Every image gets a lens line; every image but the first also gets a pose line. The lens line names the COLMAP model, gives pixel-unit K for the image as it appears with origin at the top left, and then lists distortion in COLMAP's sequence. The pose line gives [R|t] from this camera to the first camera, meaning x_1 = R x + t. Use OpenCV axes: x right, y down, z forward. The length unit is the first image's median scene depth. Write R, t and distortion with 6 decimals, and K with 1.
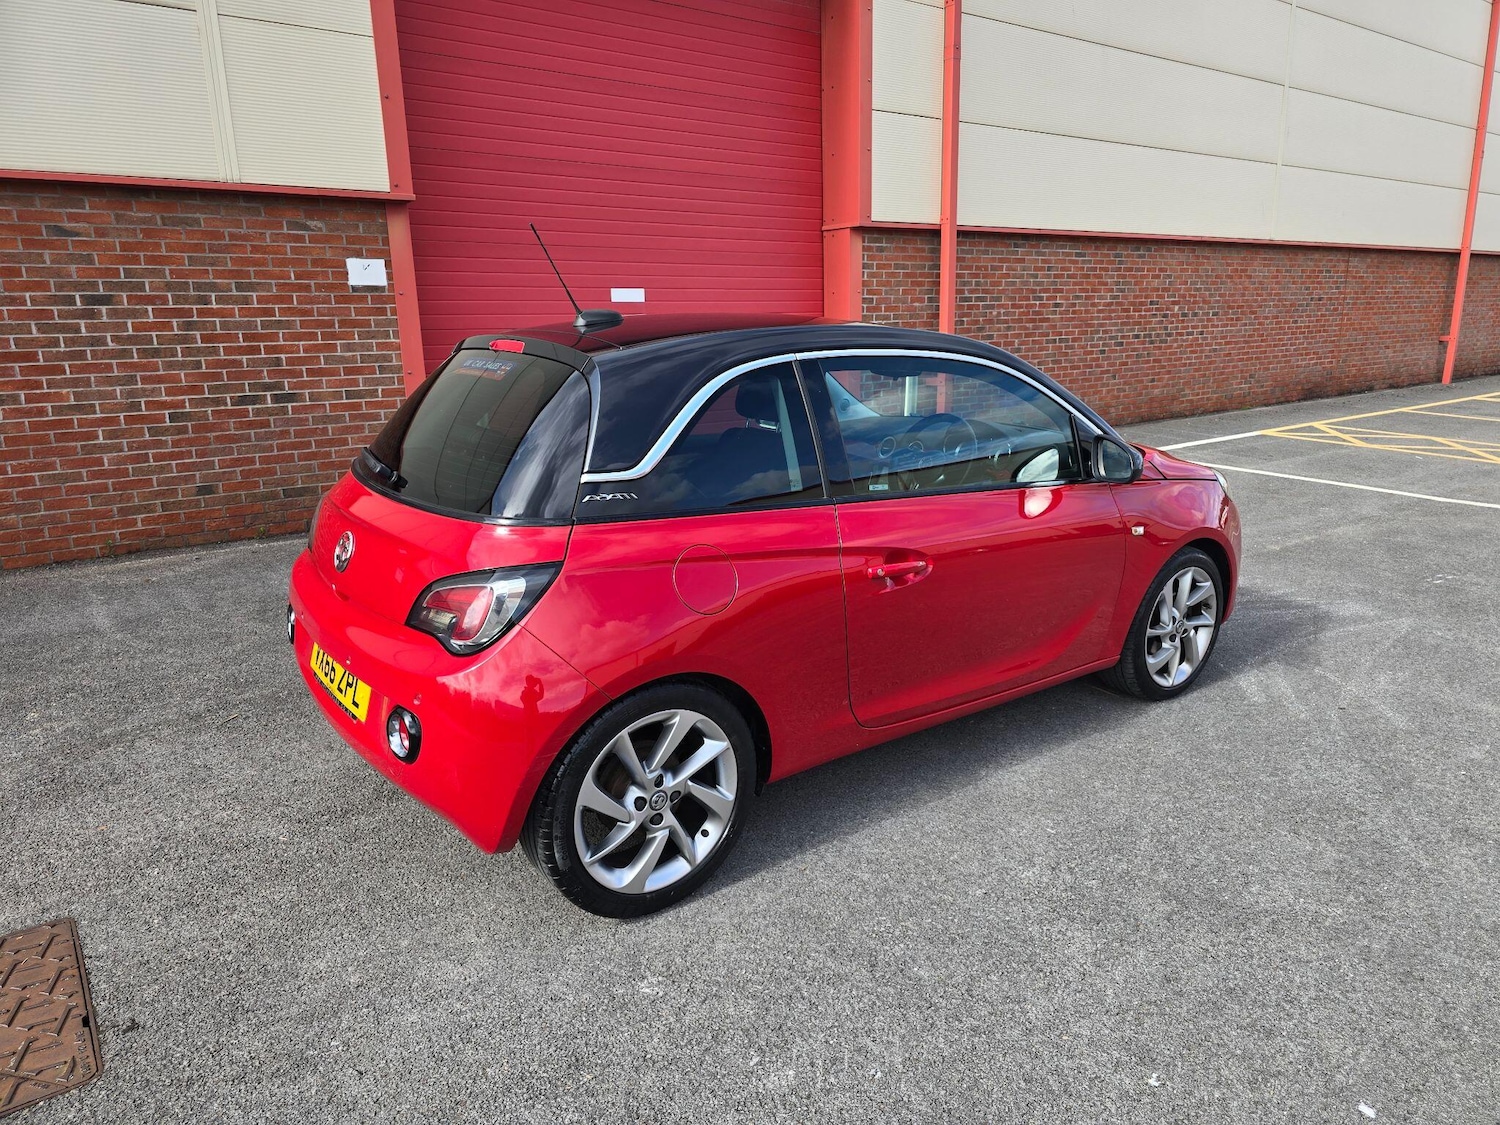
lens RADIAL K [[1008.1, 0, 769.8], [0, 1008.1, 557.4], [0, 0, 1]] dist [0.055239, -0.048492]
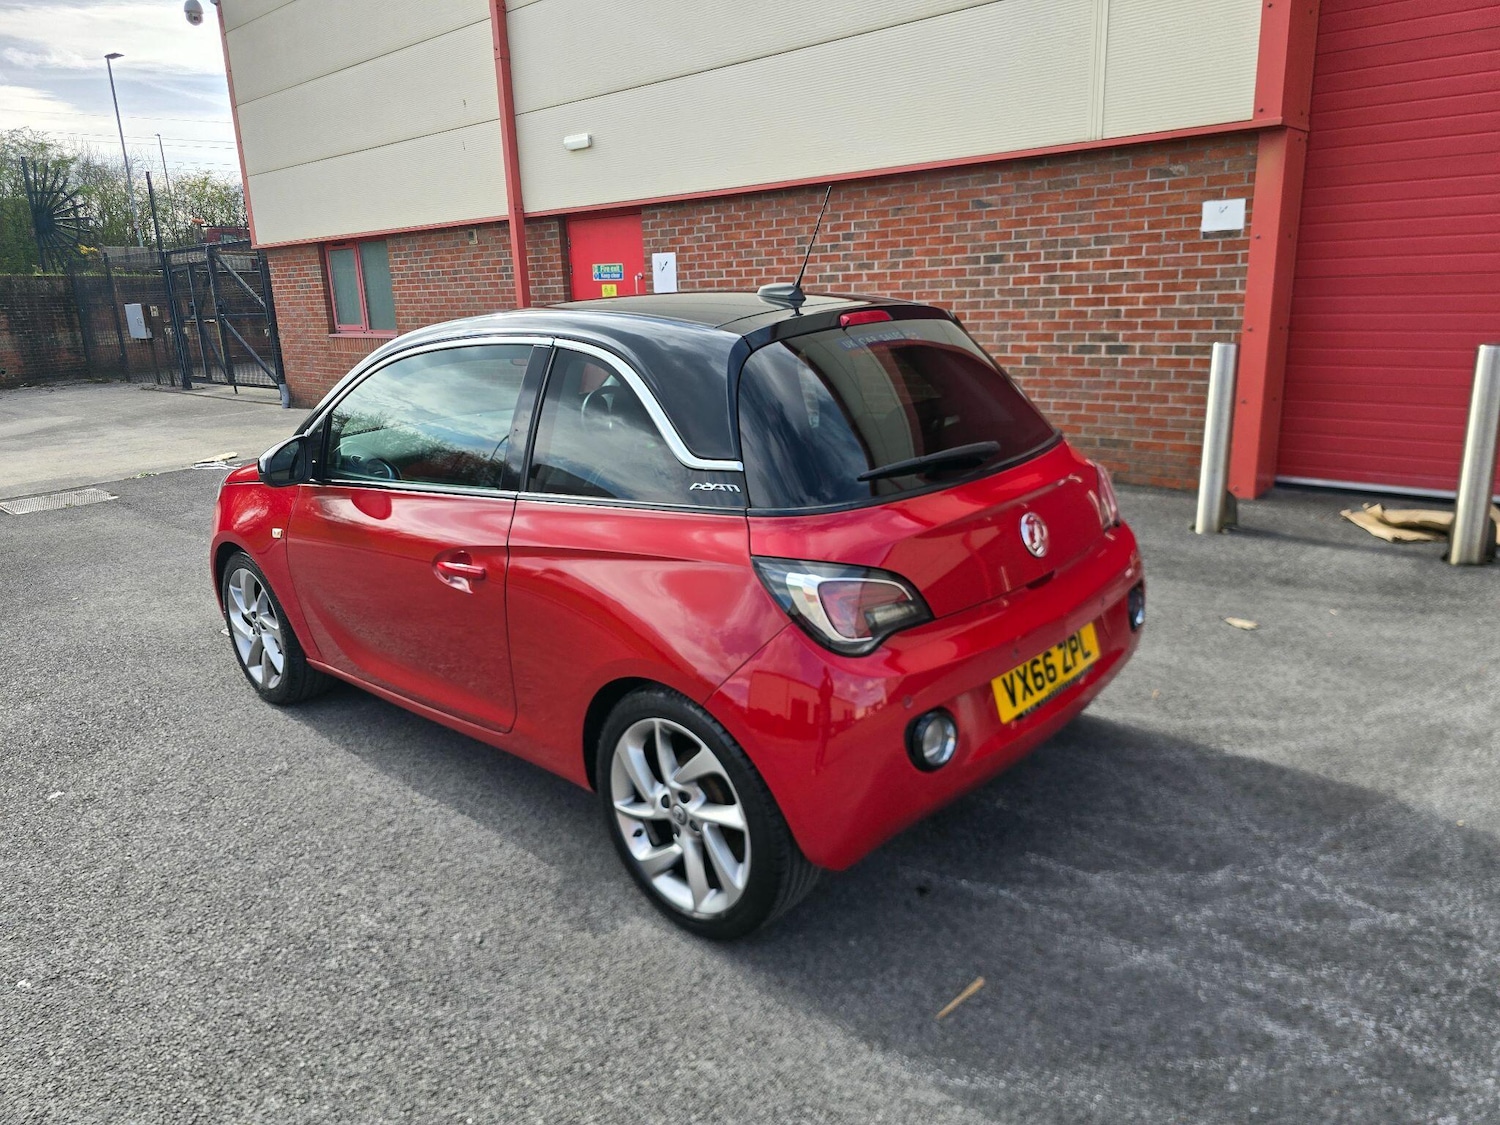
lens RADIAL K [[1008.1, 0, 759.8], [0, 1008.1, 547.5], [0, 0, 1]] dist [0.055239, -0.048492]
pose [[0.180107, 0.254856, -0.950058, 0.494337], [-0.195352, 0.955881, 0.219384, -0.126496], [0.964053, 0.146084, 0.221947, 0.484085]]
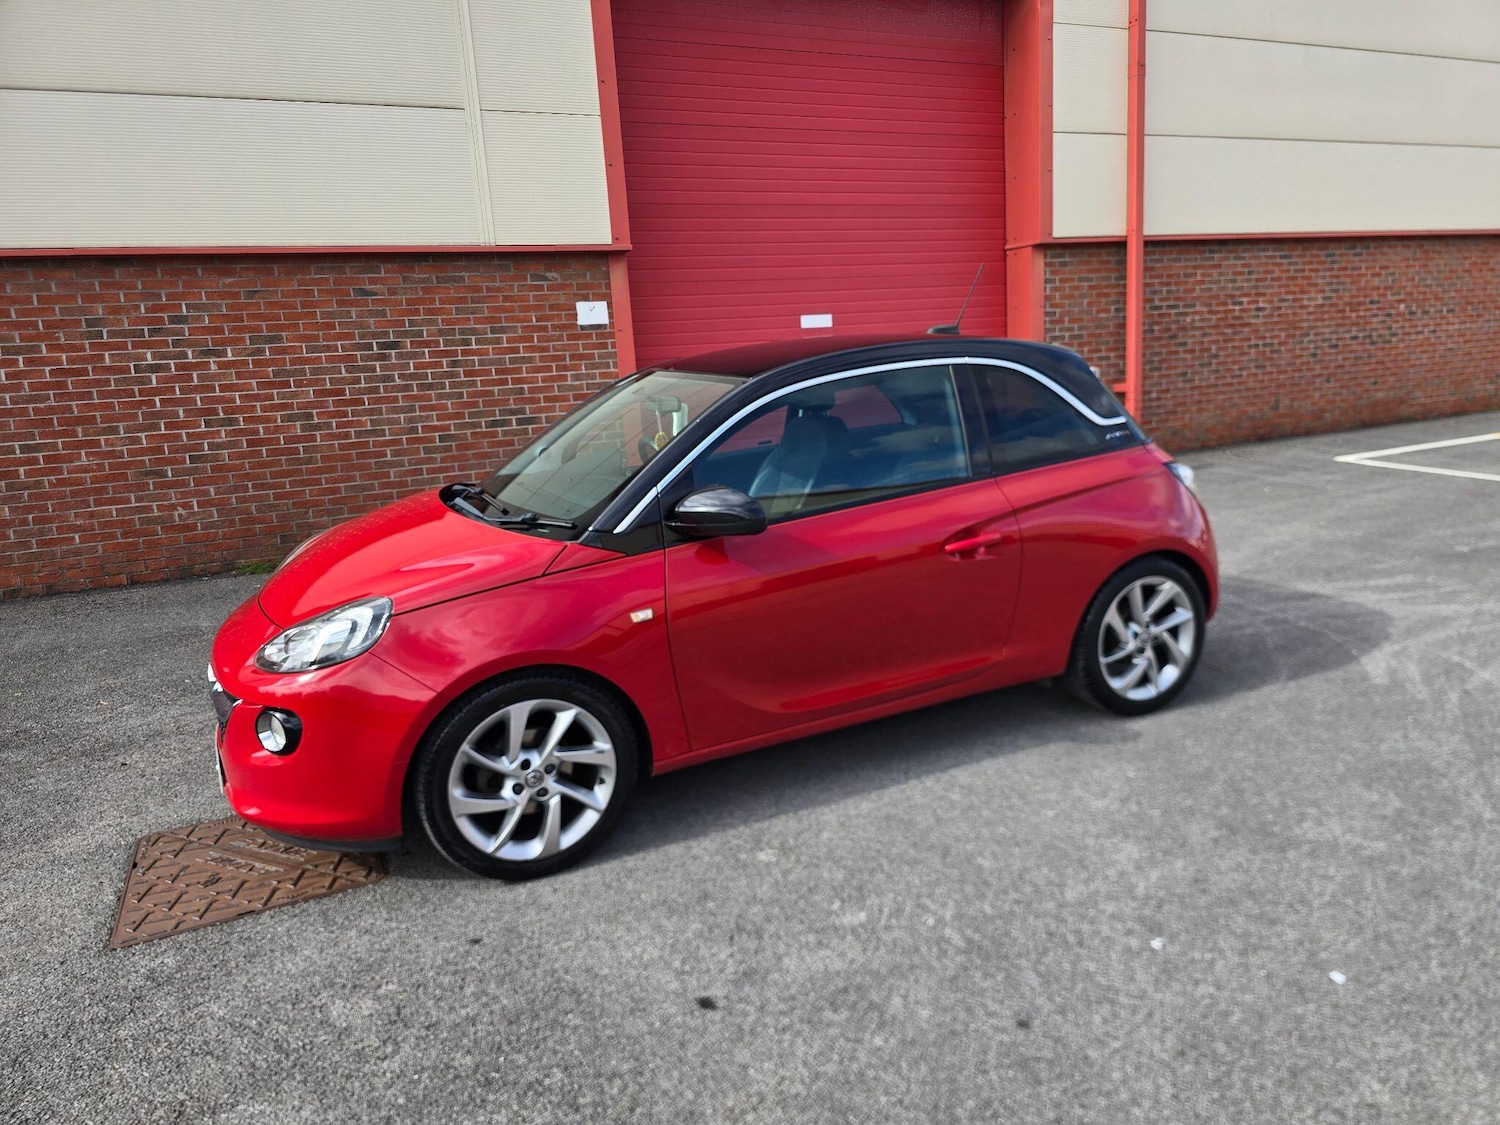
lens RADIAL K [[1008.1, 0, 764.6], [0, 1008.1, 554.3], [0, 0, 1]] dist [0.055239, -0.048492]
pose [[0.975982, 0.004614, -0.217800, 0.059134], [-0.009857, 0.999687, -0.022991, 0.025671], [0.217626, 0.024586, 0.975722, -0.099083]]
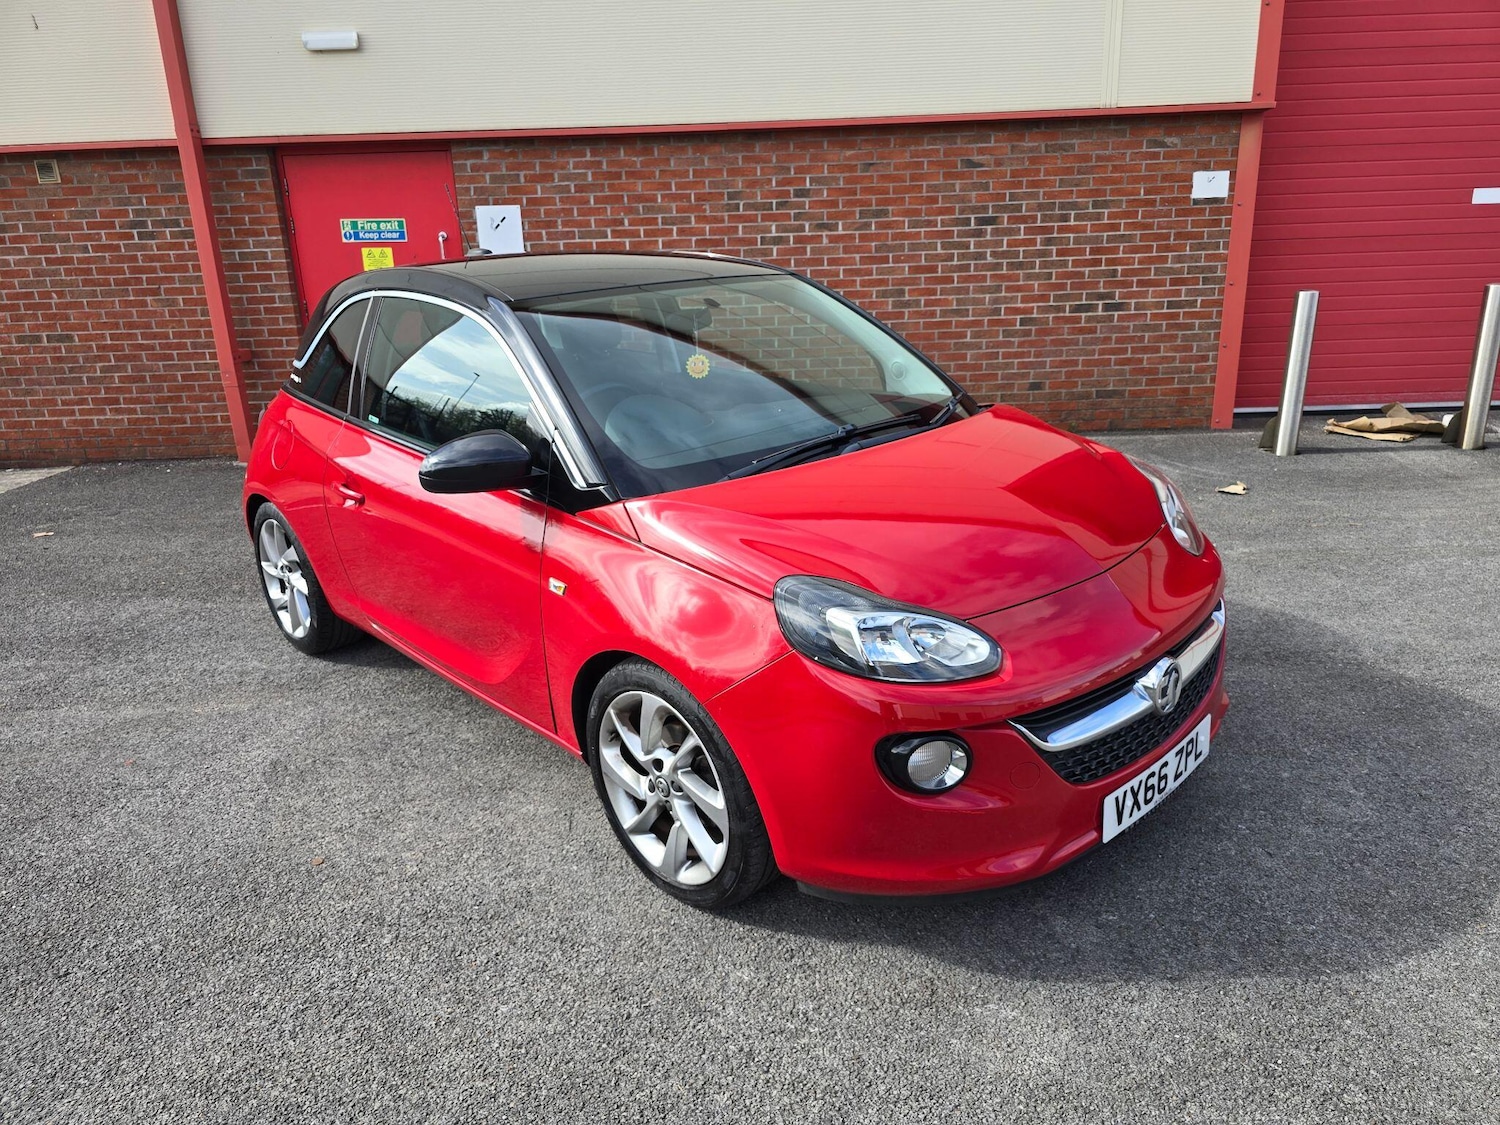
lens RADIAL K [[1008.1, 0, 767.9], [0, 1008.1, 562.0], [0, 0, 1]] dist [0.055239, -0.048492]
pose [[0.785592, 0.173238, -0.593998, -0.071428], [-0.125050, 0.984648, 0.121784, 0.029796], [0.605976, -0.021393, 0.795195, -0.113650]]
